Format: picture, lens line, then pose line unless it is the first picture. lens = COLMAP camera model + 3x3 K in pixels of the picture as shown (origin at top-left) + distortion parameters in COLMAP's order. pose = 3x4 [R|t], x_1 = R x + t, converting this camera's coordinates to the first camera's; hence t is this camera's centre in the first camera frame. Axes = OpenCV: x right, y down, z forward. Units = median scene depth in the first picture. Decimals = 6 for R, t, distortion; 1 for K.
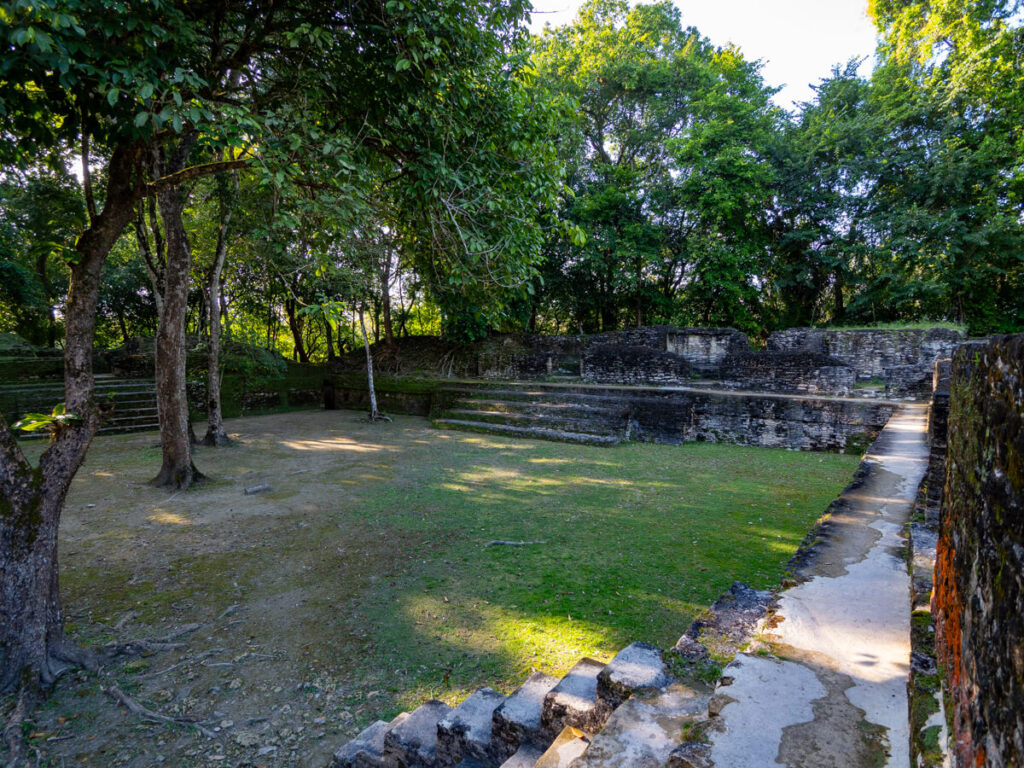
lens RADIAL K [[556.8, 0, 512.0], [0, 556.8, 384.0], [0, 0, 1]] dist [0.000453, -0.000579]
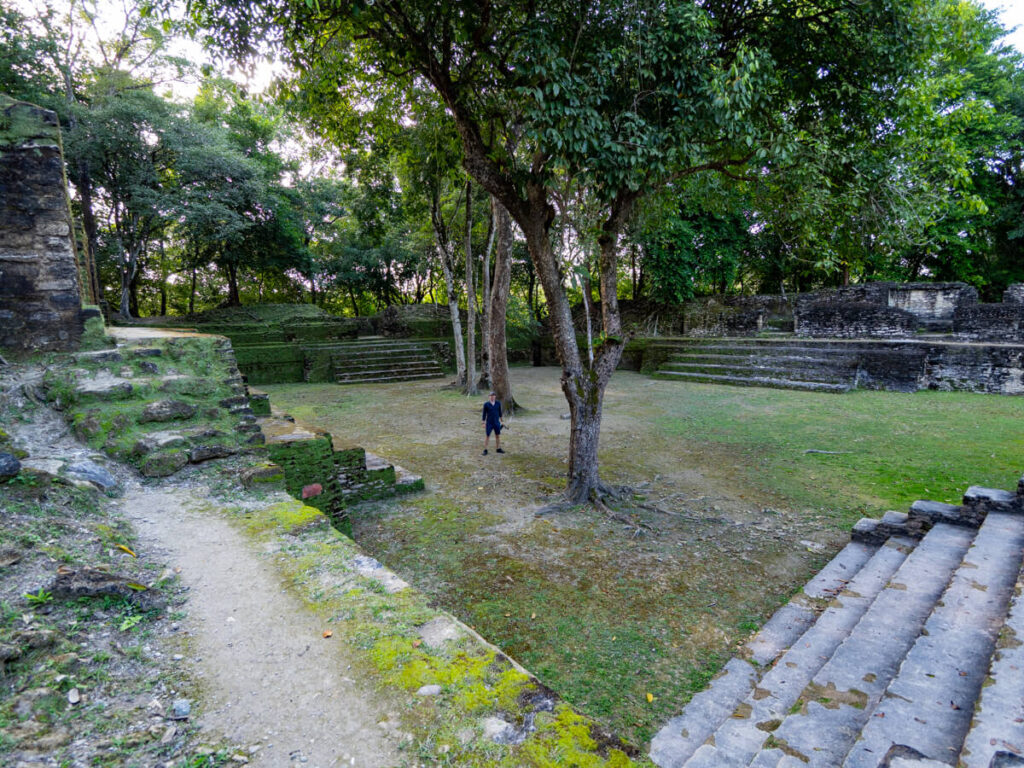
lens RADIAL K [[545.2, 0, 512.0], [0, 545.2, 384.0], [0, 0, 1]] dist [-0.006819, -0.000180]
pose [[0.976186, 0.008925, -0.216753, -0.200231], [0.003622, 0.998343, 0.057424, 0.026844], [0.216906, -0.056842, 0.974536, -0.164636]]
